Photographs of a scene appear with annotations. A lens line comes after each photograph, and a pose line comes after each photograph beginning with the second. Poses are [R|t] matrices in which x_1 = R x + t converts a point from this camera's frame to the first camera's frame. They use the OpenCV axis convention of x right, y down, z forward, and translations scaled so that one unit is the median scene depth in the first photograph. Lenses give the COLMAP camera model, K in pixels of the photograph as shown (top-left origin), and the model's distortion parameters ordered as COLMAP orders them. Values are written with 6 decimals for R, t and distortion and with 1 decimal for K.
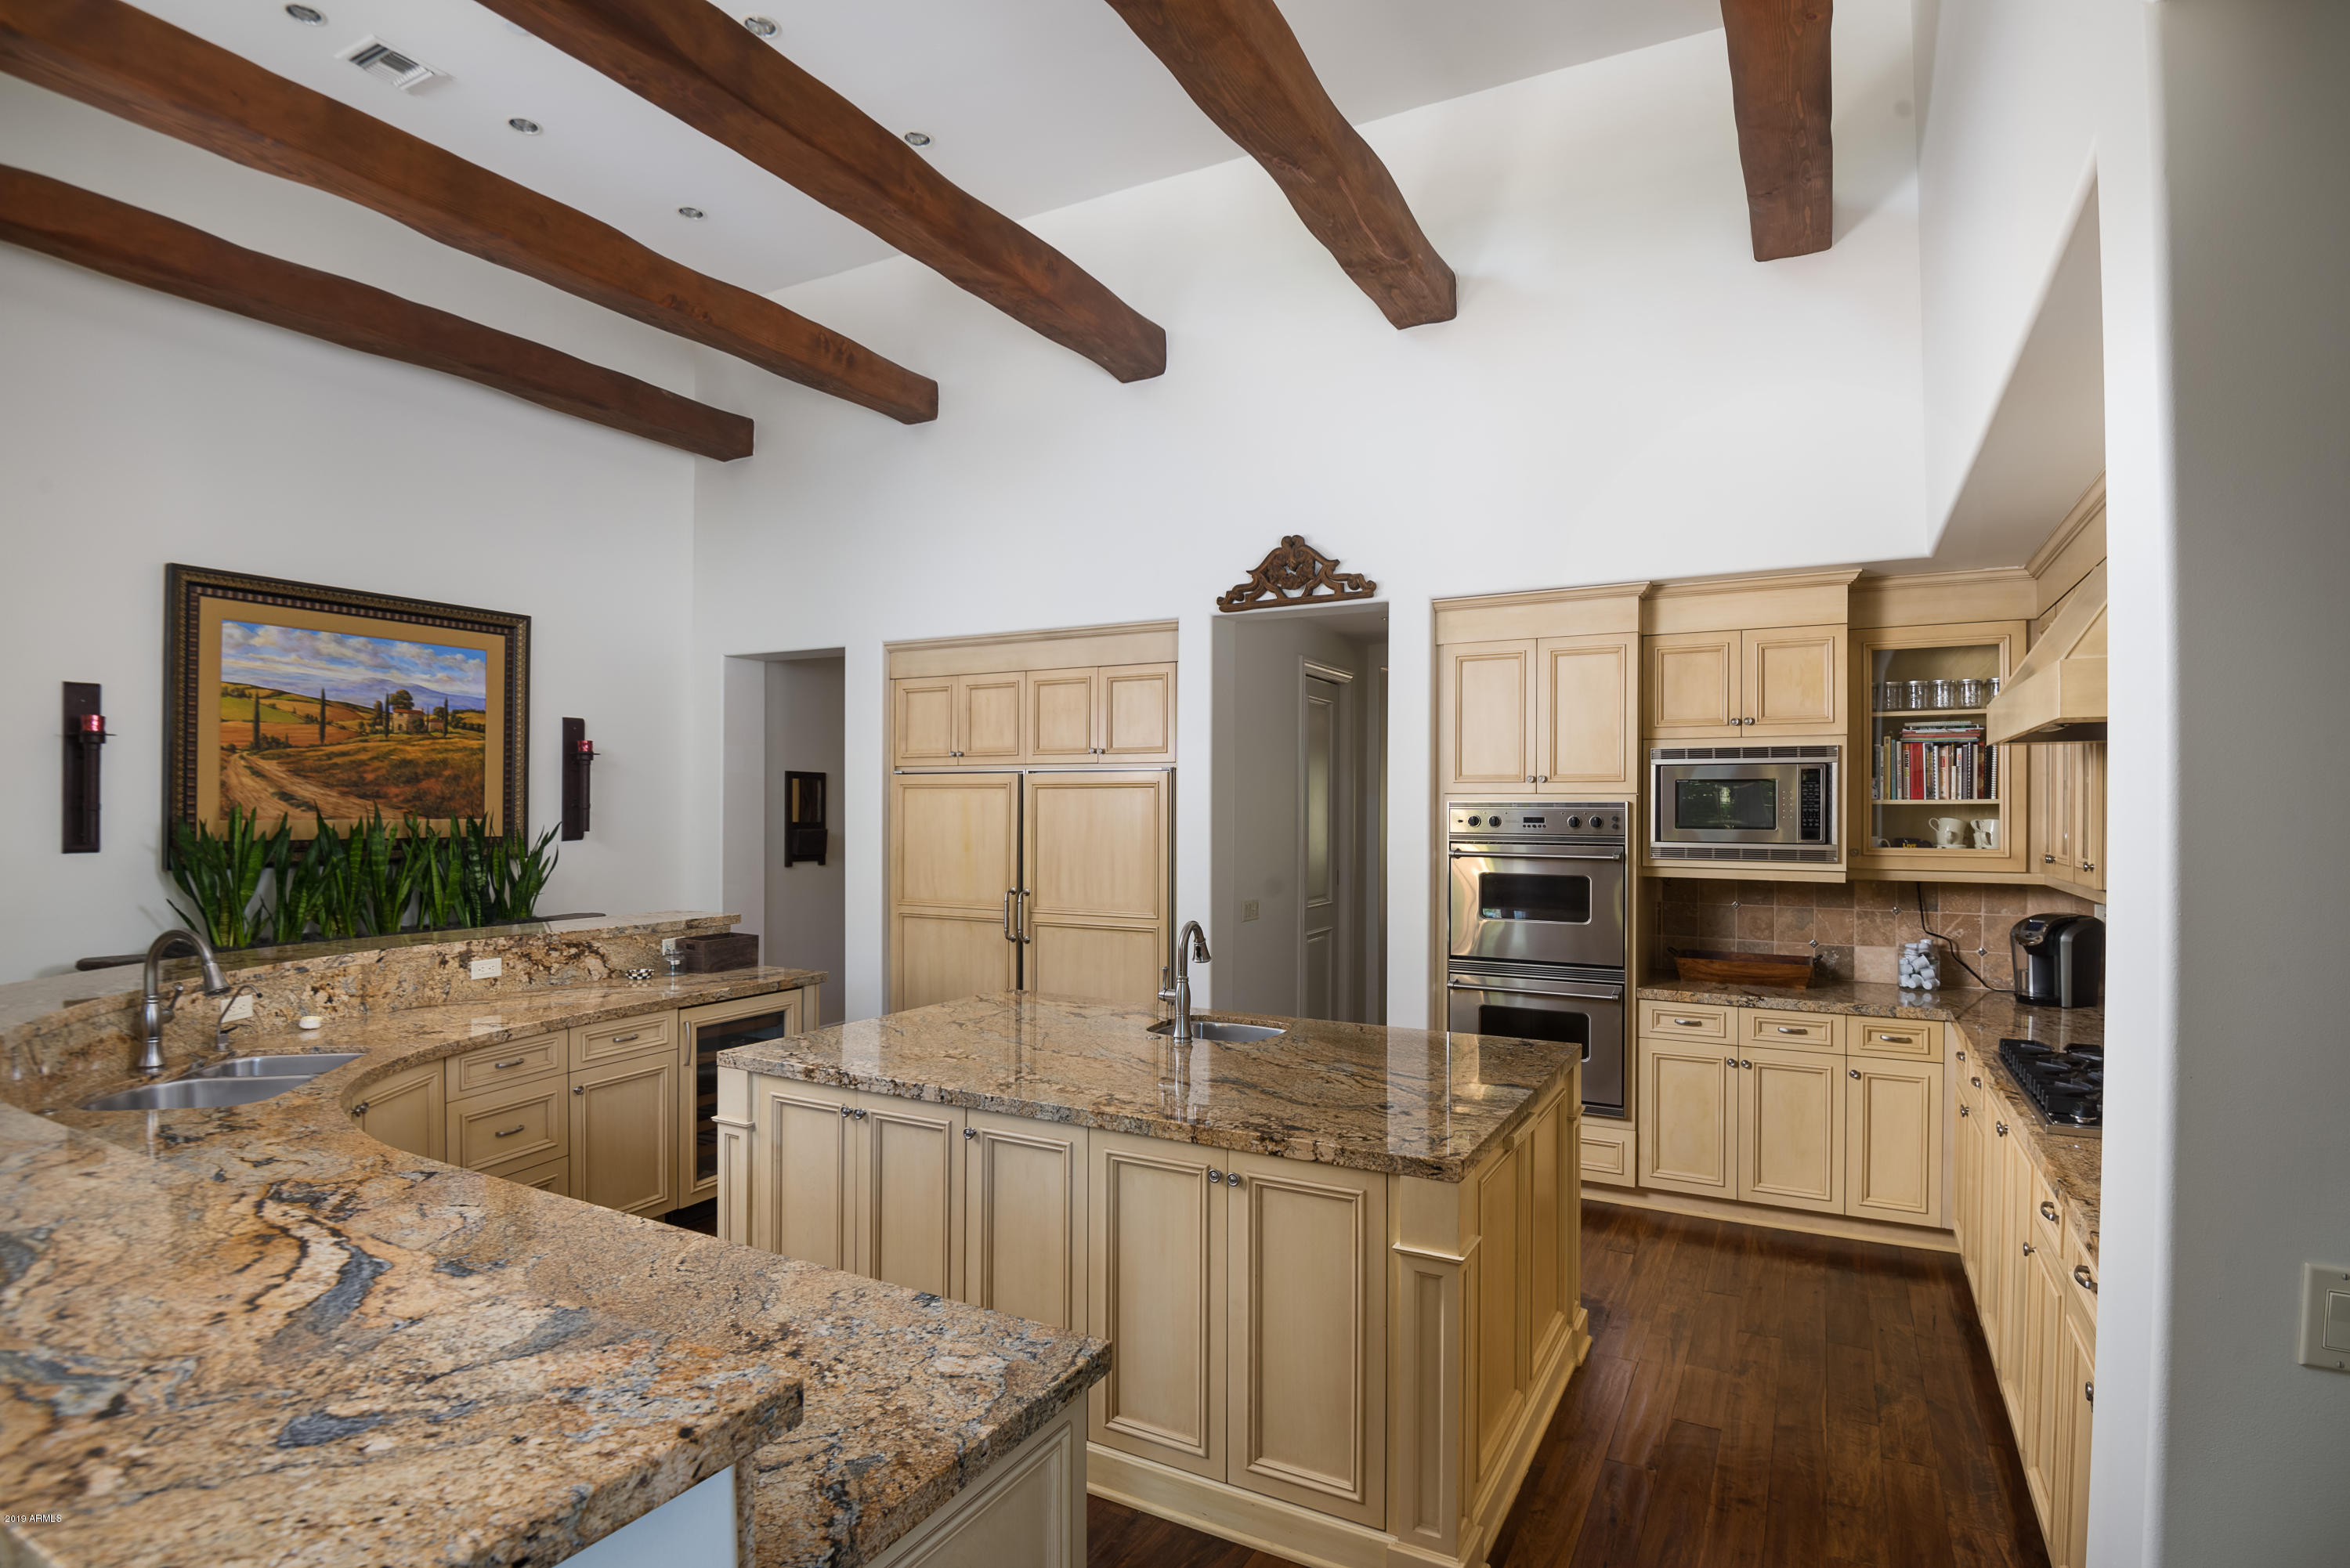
lens RADIAL K [[1206.6, 0, 1175.0], [0, 1206.6, 784.0], [0, 0, 1]] dist [-0.000947, -0.000067]
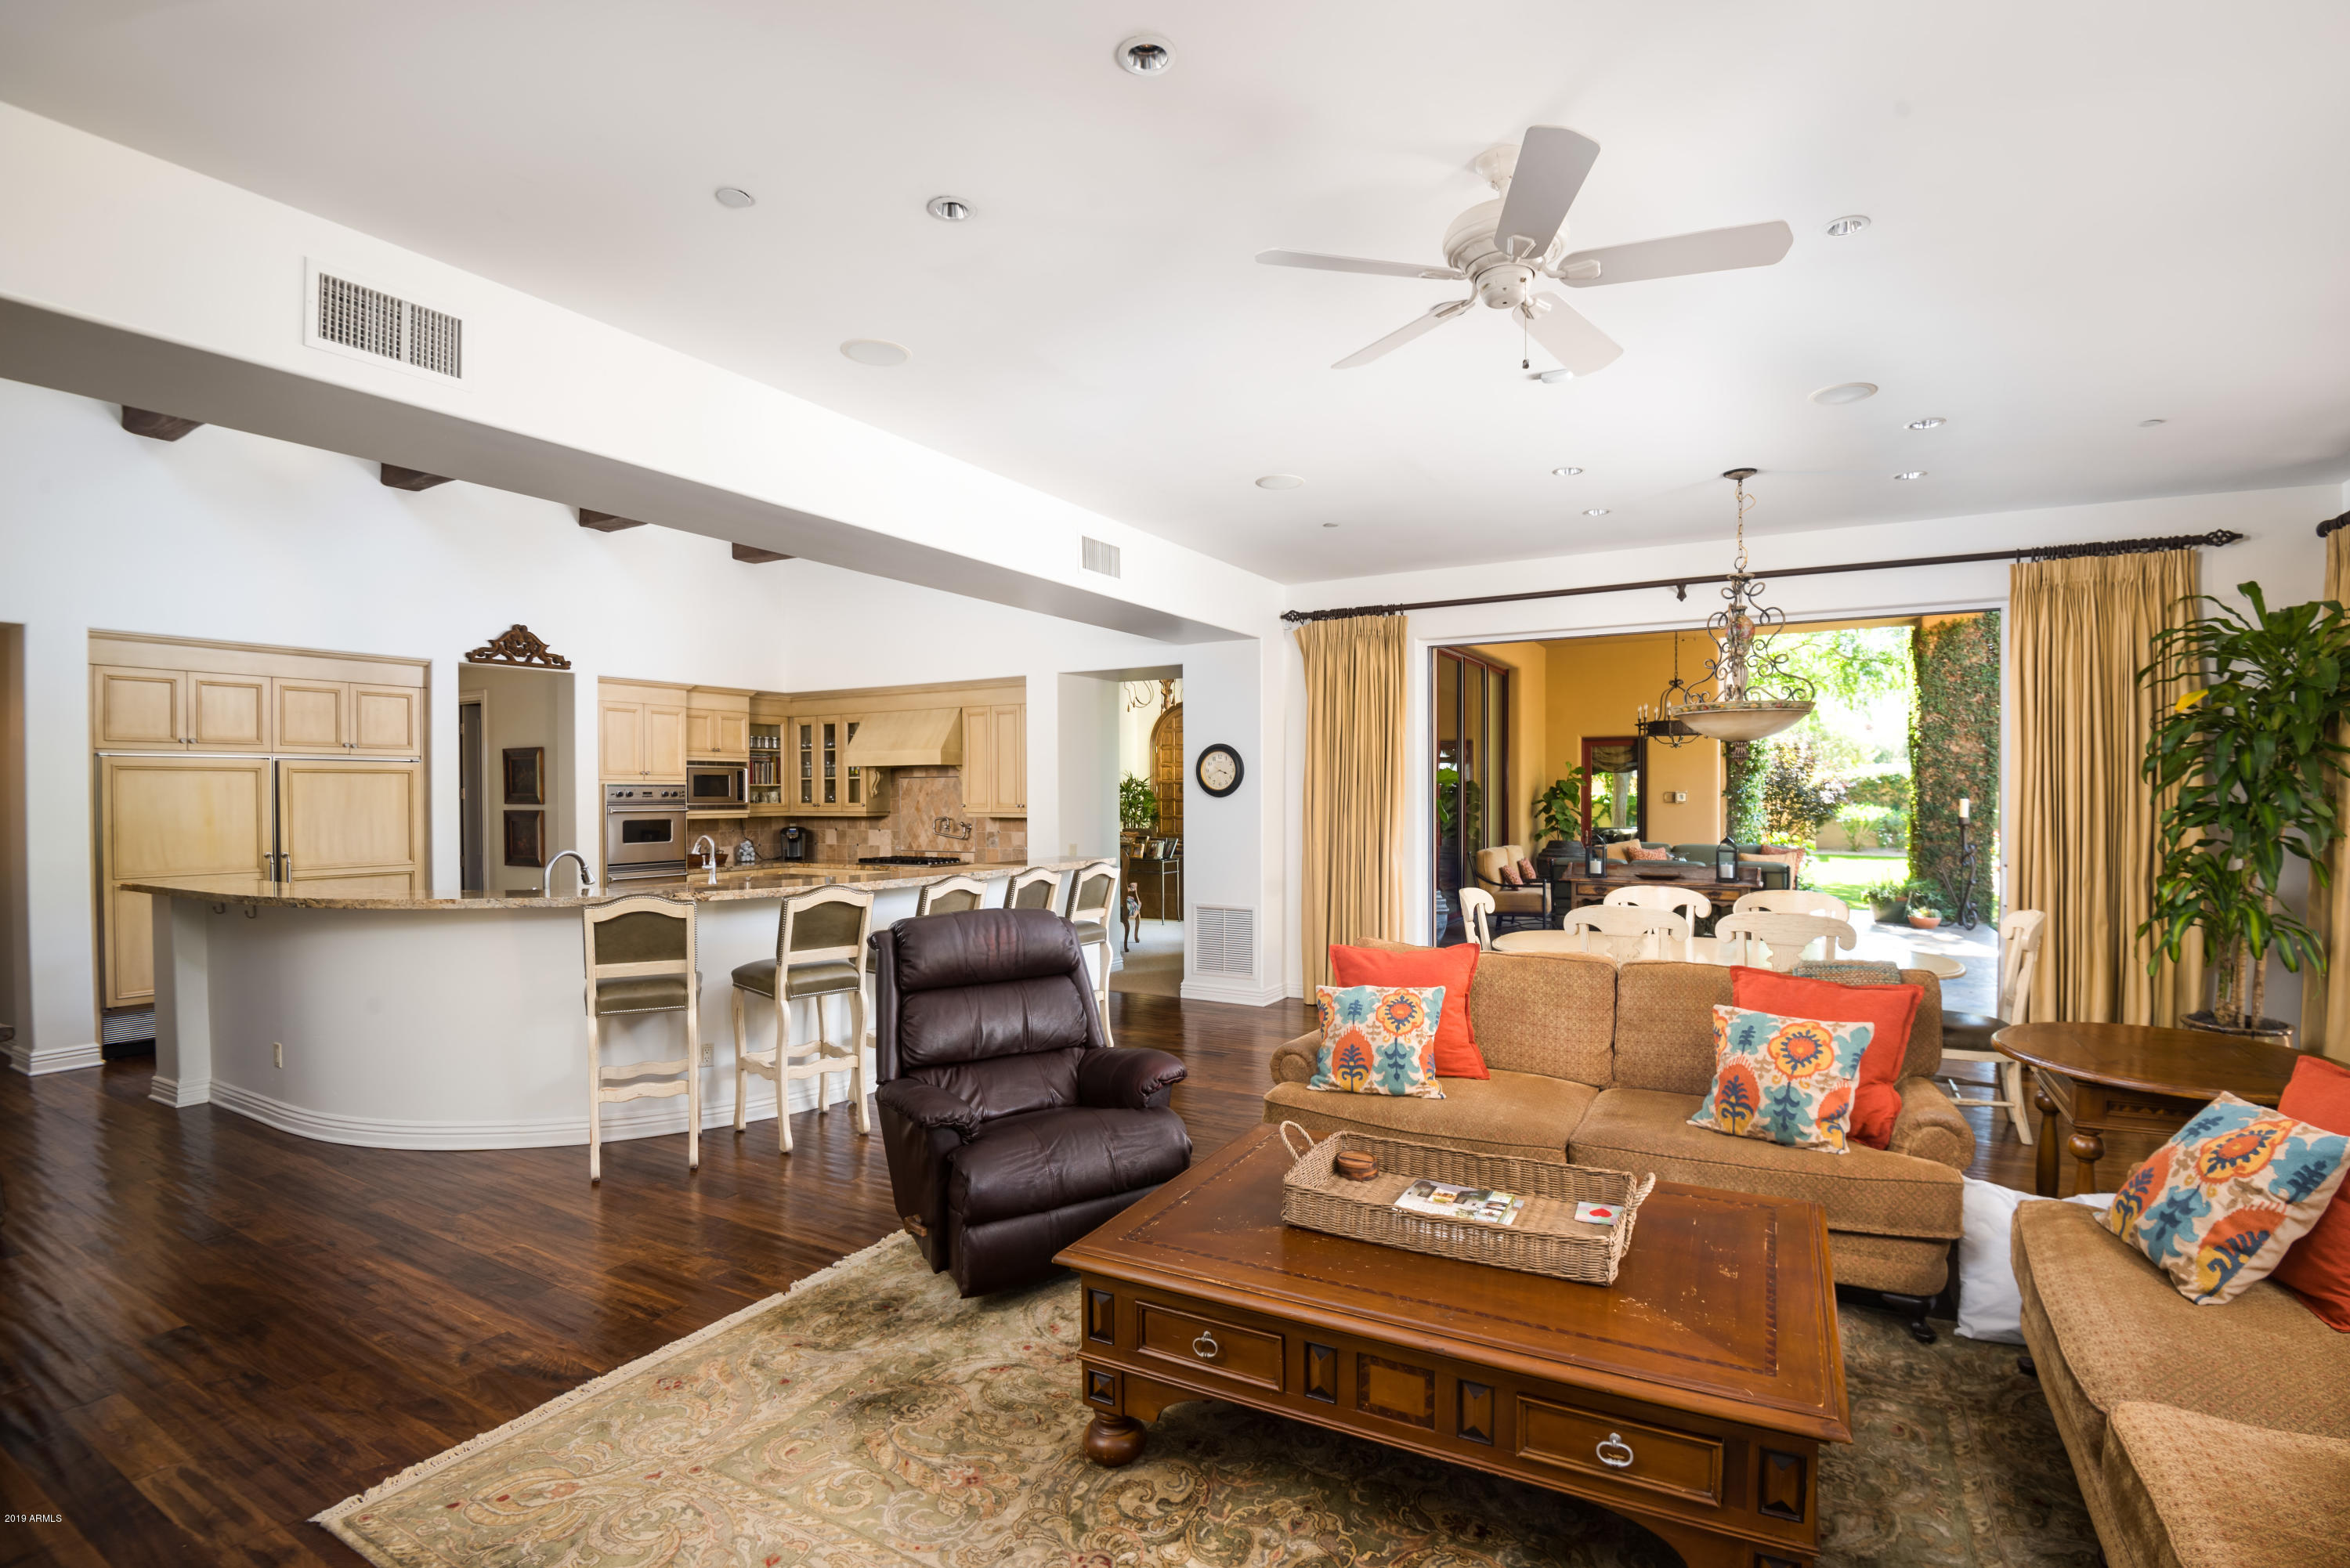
lens RADIAL K [[1106.2, 0, 1175.0], [0, 1106.2, 784.0], [0, 0, 1]] dist [-0.000433, -0.000044]
pose [[0.023371, 0.005846, 0.999710, -1.420910], [-0.009701, 0.999937, -0.005621, 0.015233], [-0.999680, -0.009567, 0.023427, 0.054023]]
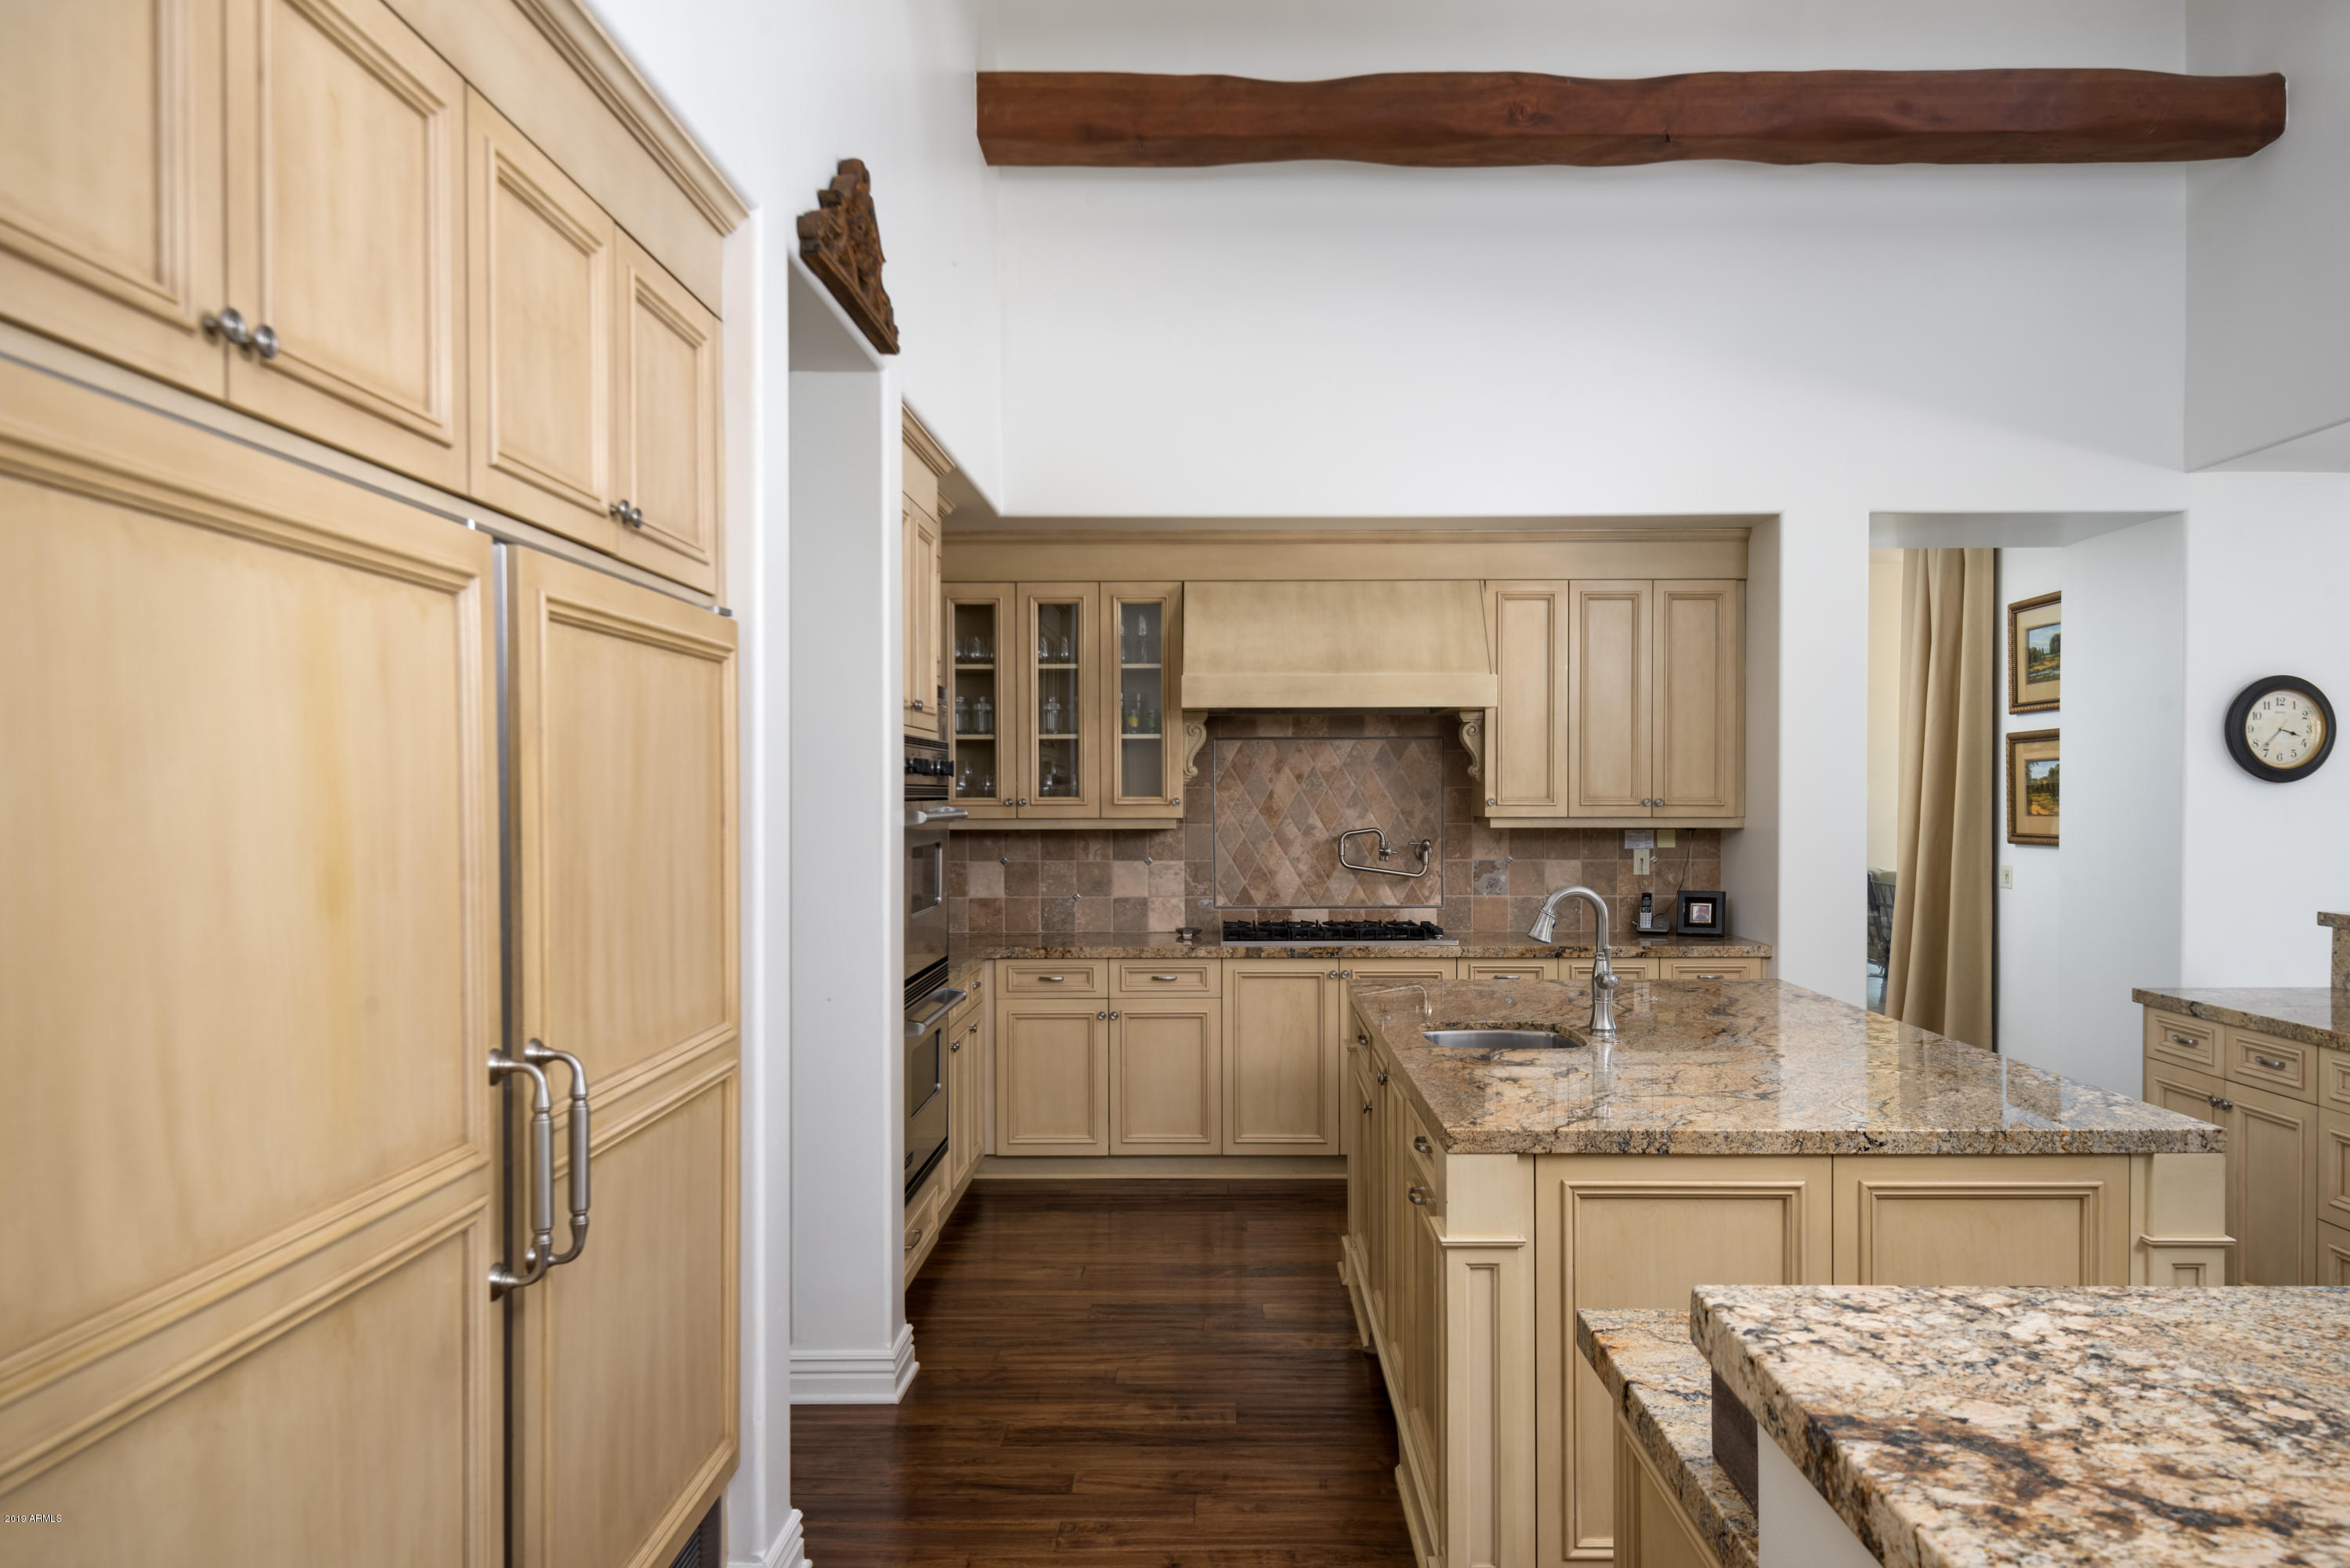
lens RADIAL K [[1564.9, 0, 1175.0], [0, 1564.9, 784.0], [0, 0, 1]] dist [0.001246, 0.000339]
pose [[-0.461074, 0.000345, 0.887362, -0.509268], [-0.014947, 0.999855, -0.008155, 0.042522], [-0.887236, -0.017024, -0.461002, 1.162318]]
